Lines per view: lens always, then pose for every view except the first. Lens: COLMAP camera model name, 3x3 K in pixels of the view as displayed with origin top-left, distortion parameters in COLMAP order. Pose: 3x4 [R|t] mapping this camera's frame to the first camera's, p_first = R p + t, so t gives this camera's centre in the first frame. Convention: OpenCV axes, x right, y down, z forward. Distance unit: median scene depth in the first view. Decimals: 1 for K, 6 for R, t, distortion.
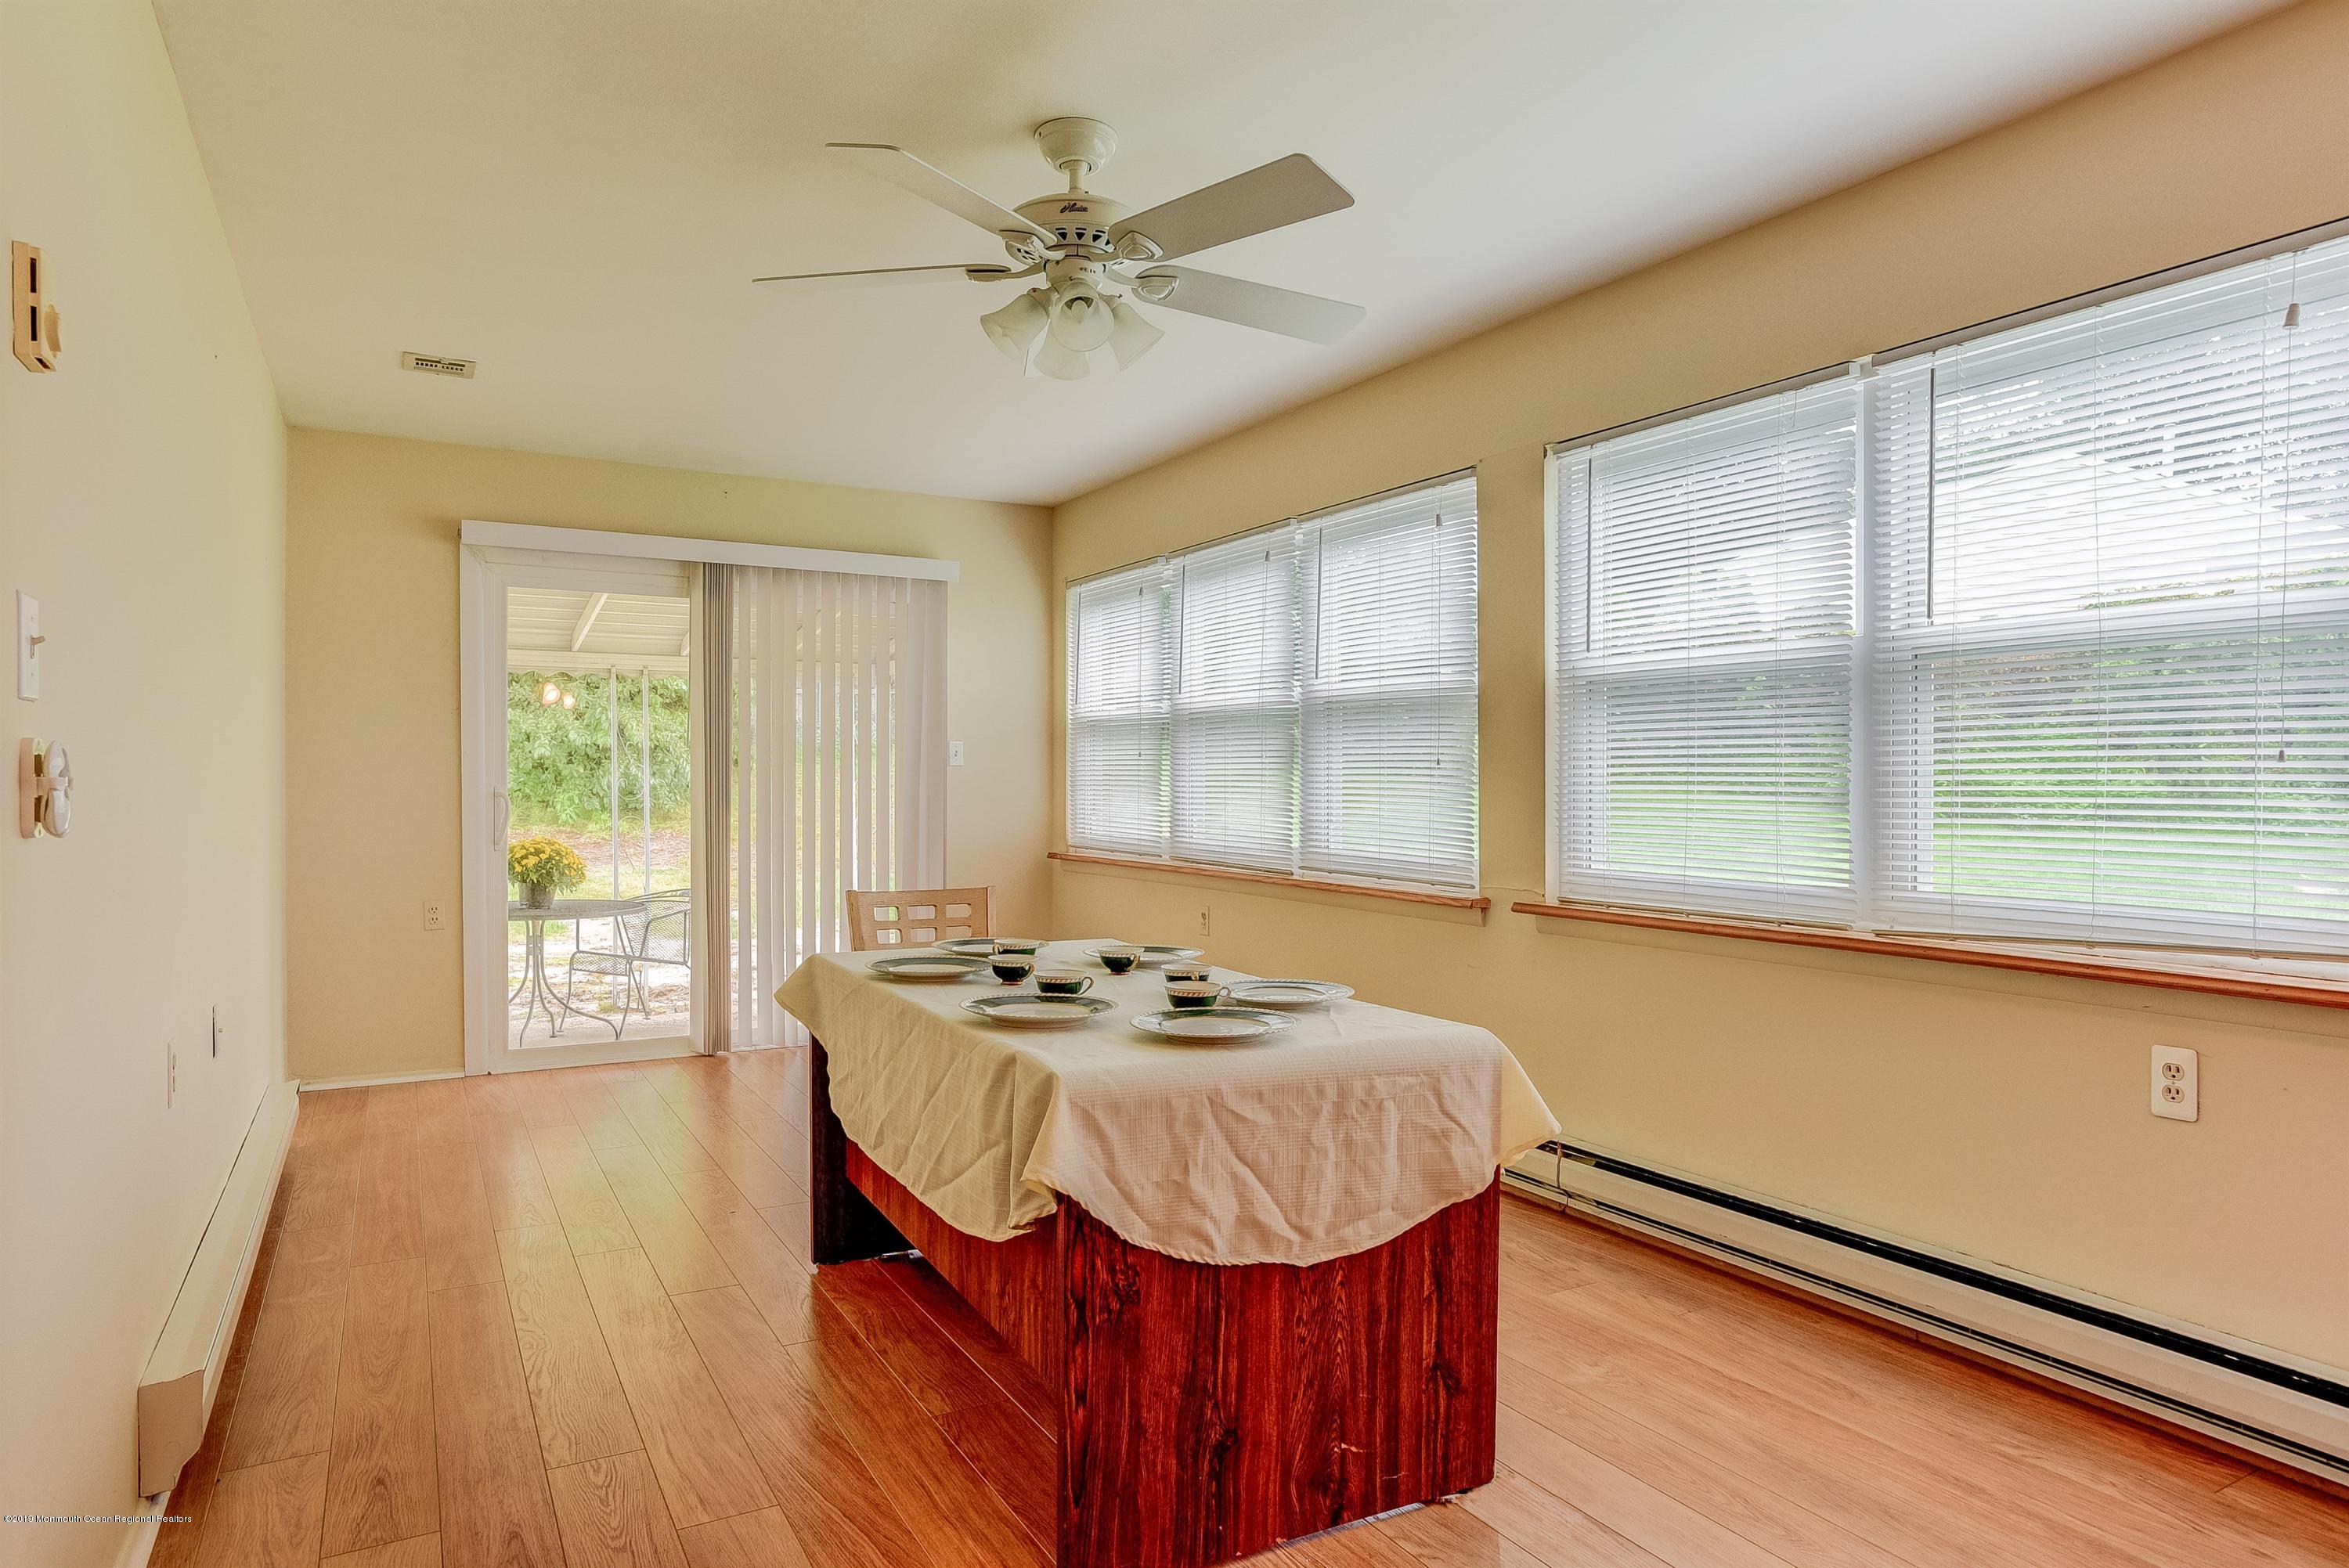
lens RADIAL K [[1358.0, 0, 1188.3], [0, 1358.0, 791.2], [0, 0, 1]] dist [-0.006623, 0.001647]
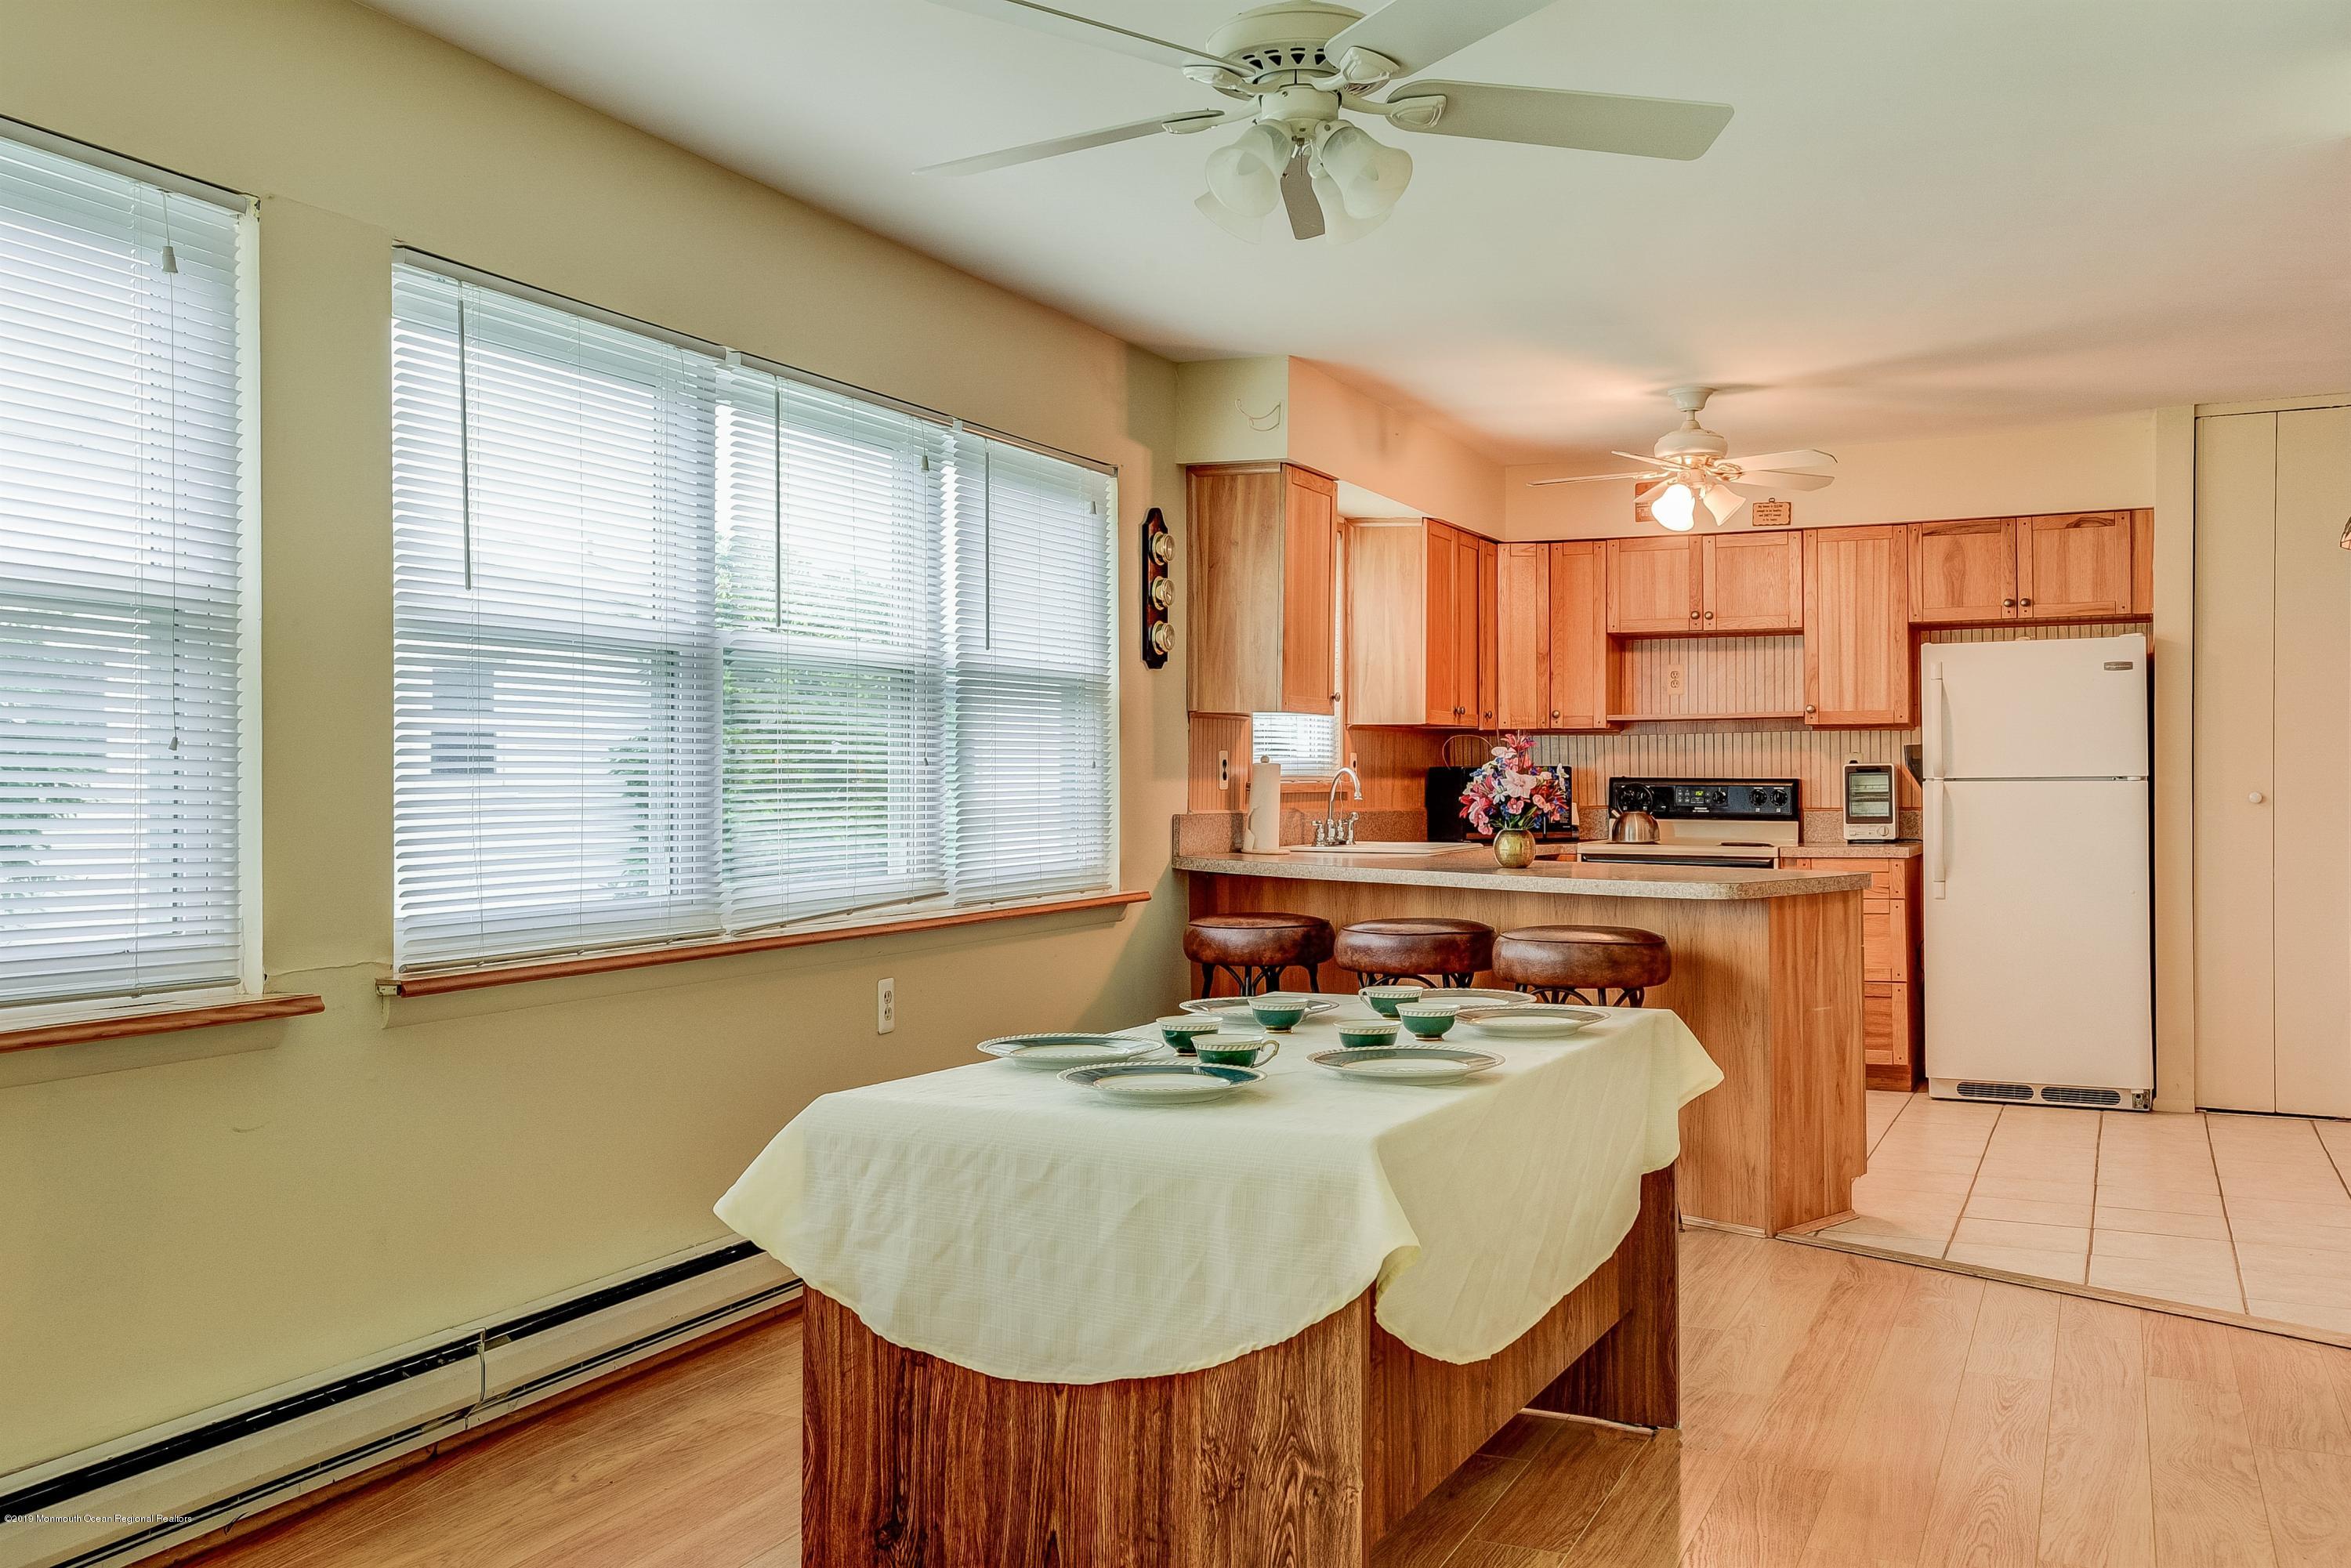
lens RADIAL K [[2211.4, 0, 1185.9], [0, 2211.4, 782.4], [0, 0, 1]] dist [0.119934, 0.000000]
pose [[-0.584226, -0.000834, 0.811590, -0.865287], [0.010519, 0.999908, 0.008599, -0.014128], [-0.811523, 0.013561, -0.584164, 1.446171]]
